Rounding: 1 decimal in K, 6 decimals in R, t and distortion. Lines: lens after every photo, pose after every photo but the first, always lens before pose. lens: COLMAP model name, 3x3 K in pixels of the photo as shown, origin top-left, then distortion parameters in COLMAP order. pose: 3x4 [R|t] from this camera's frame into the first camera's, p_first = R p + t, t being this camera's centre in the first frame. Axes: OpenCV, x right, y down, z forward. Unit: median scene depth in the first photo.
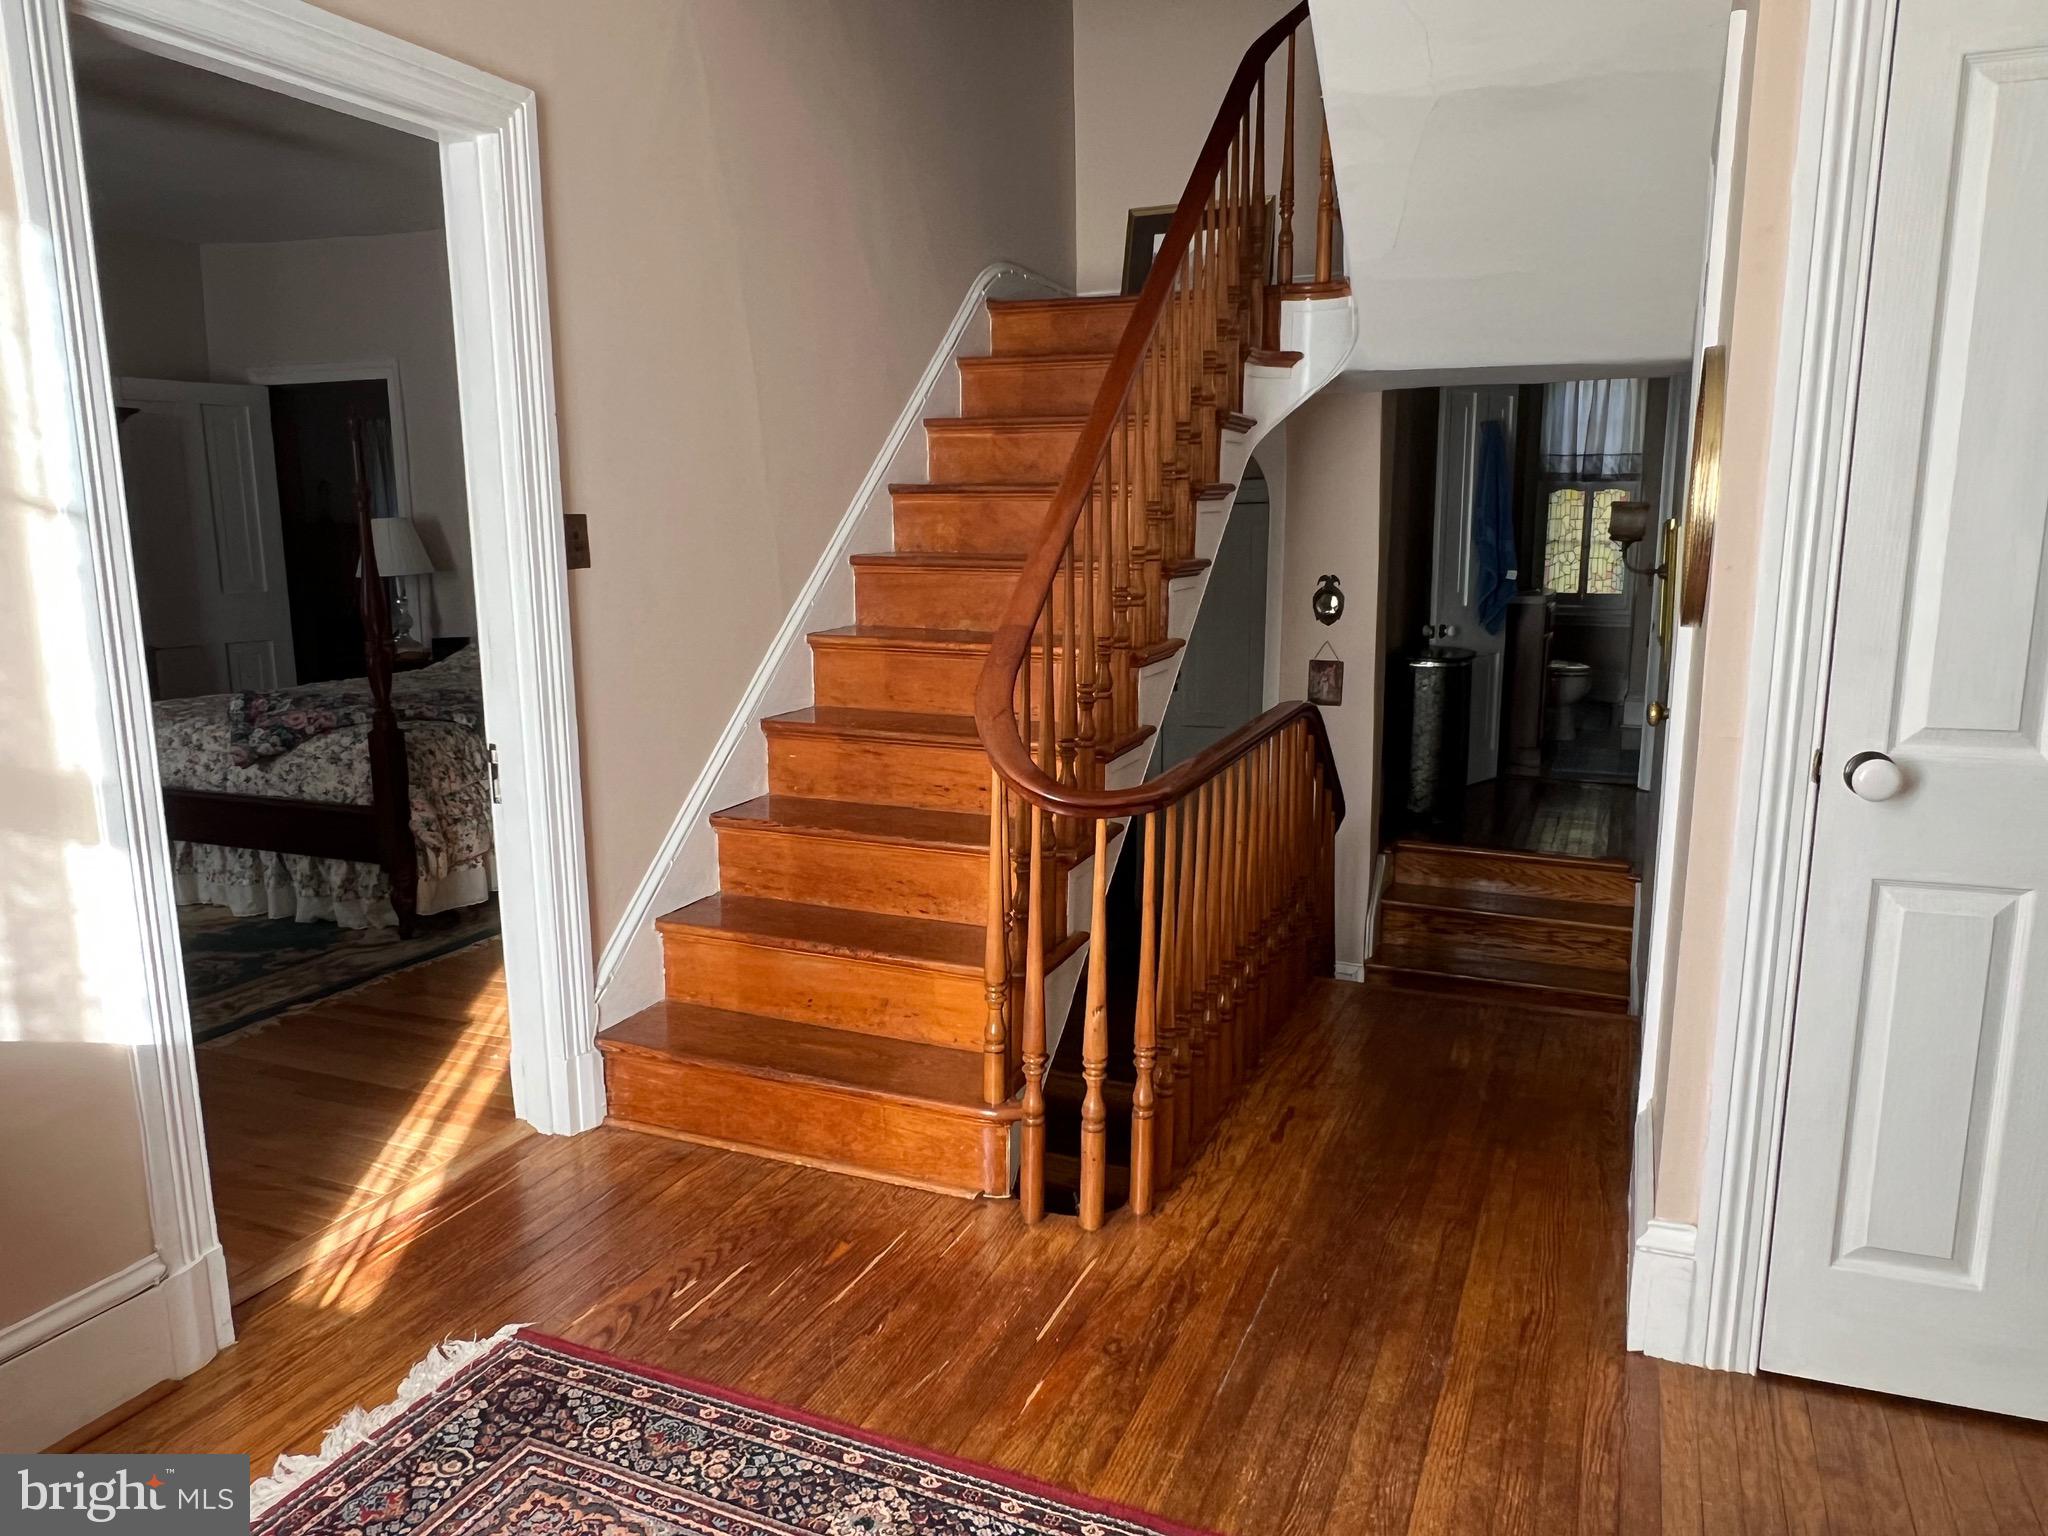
lens RADIAL K [[1397.9, 0, 1017.5], [0, 1397.9, 777.9], [0, 0, 1]] dist [-0.000440, 0.000147]
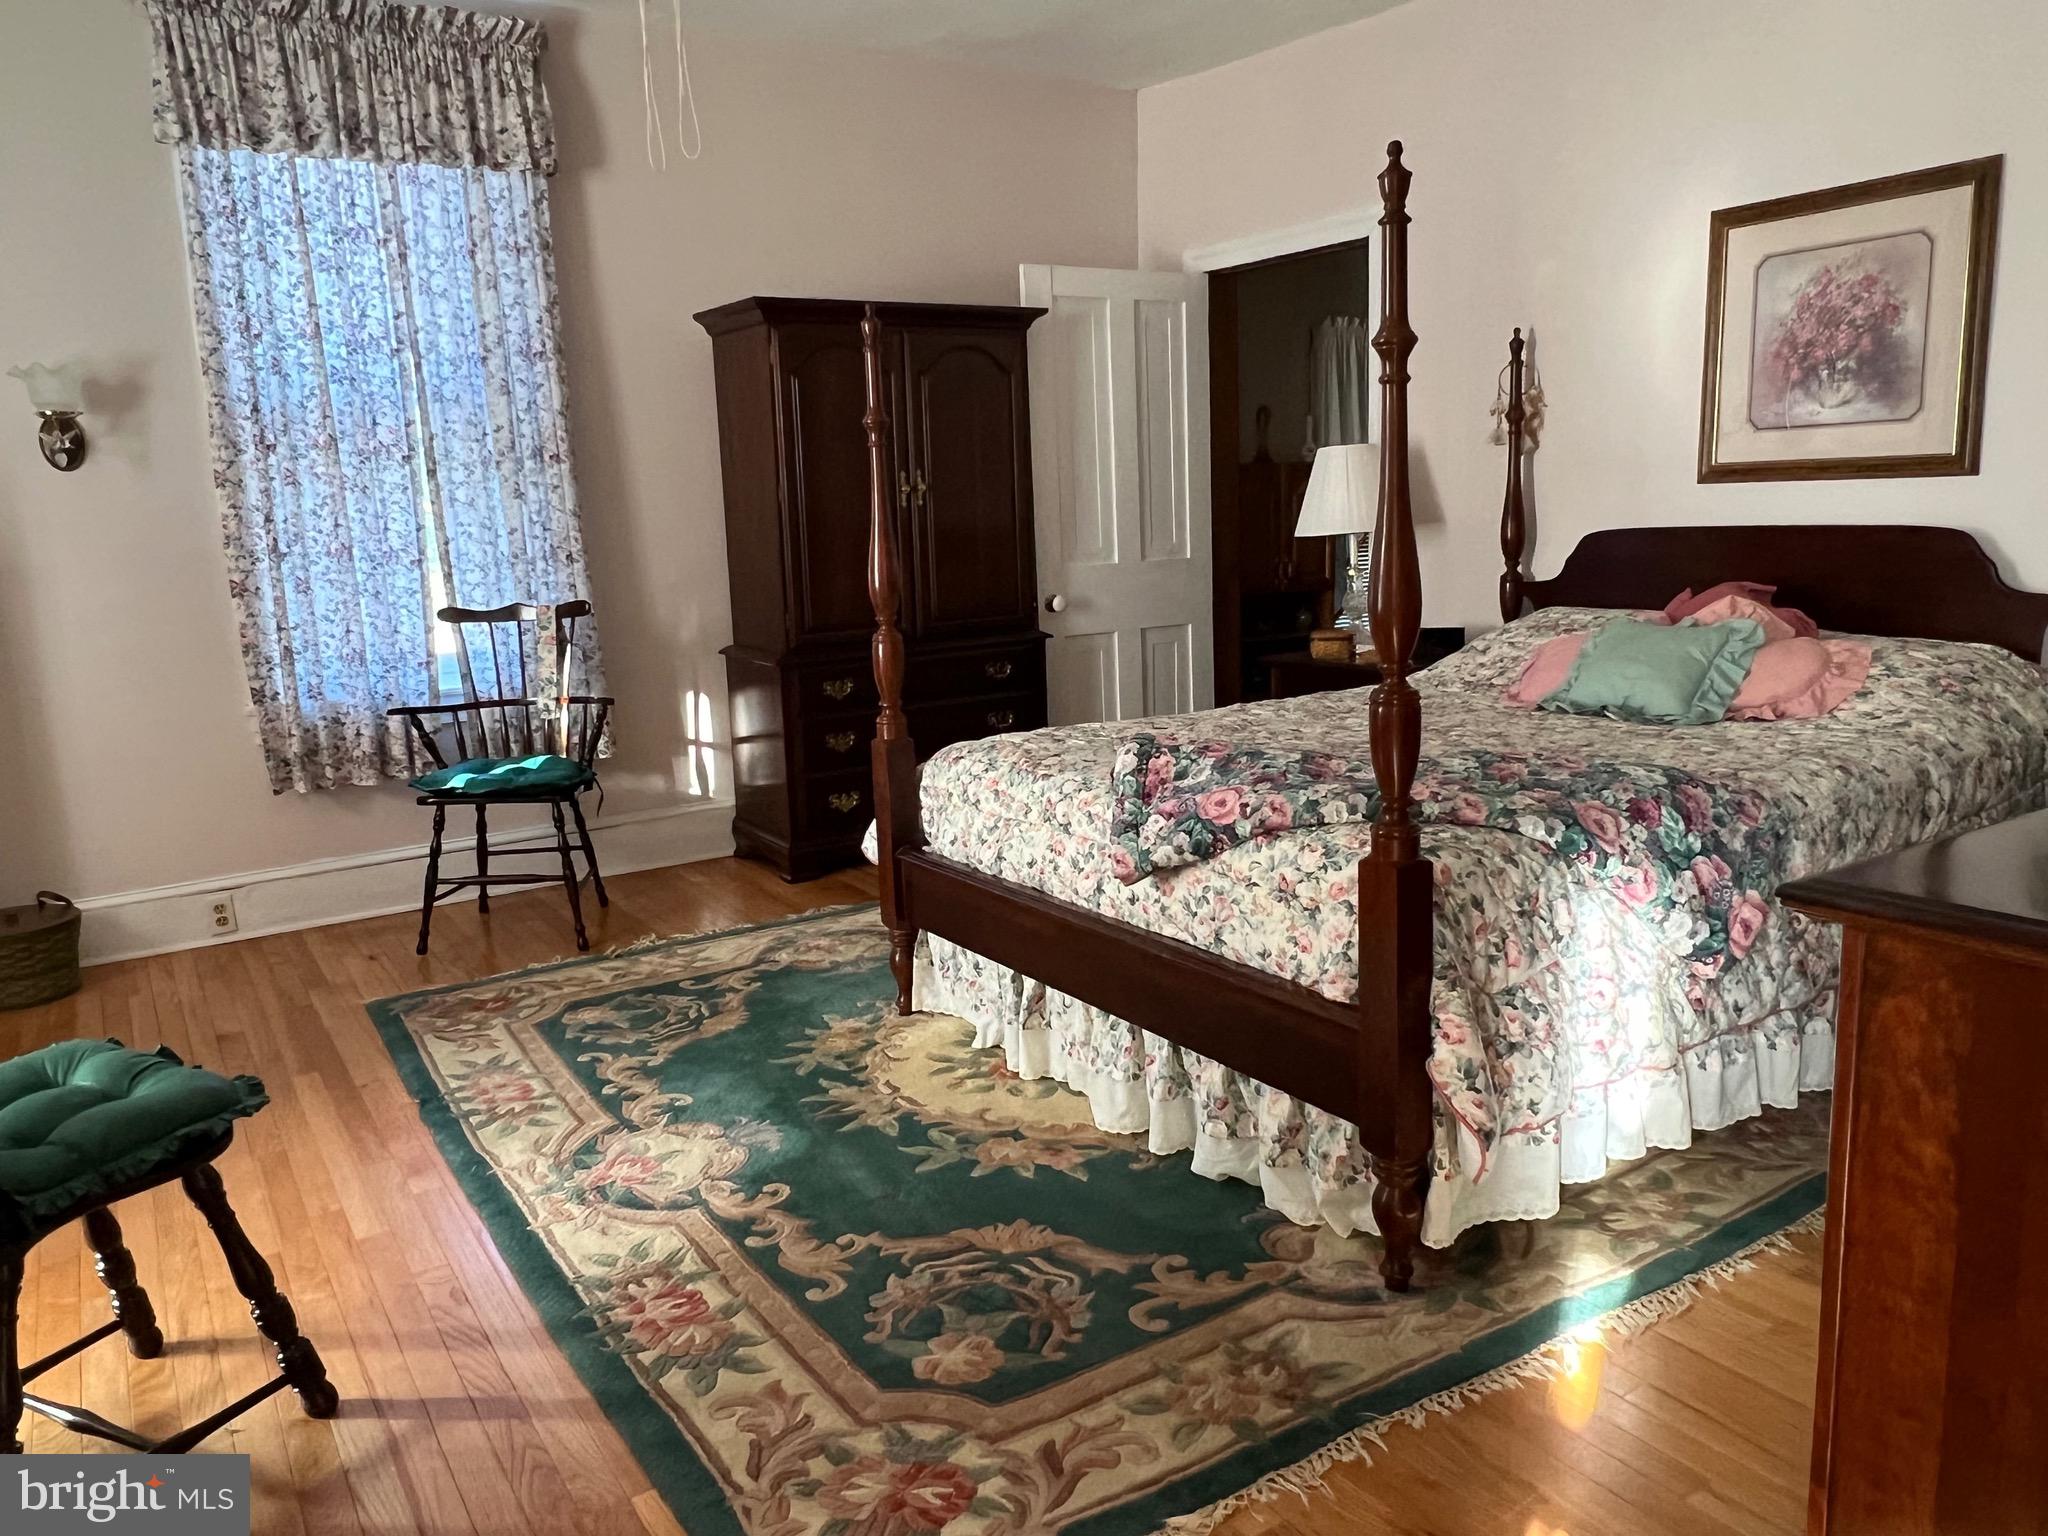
lens RADIAL K [[1499.5, 0, 1019.7], [0, 1499.5, 765.6], [0, 0, 1]] dist [0.000181, -0.001340]
pose [[0.827333, 0.072937, -0.556956, -0.266462], [-0.067922, 0.997248, 0.029700, -0.067872], [0.557590, 0.013257, 0.830011, 0.491055]]
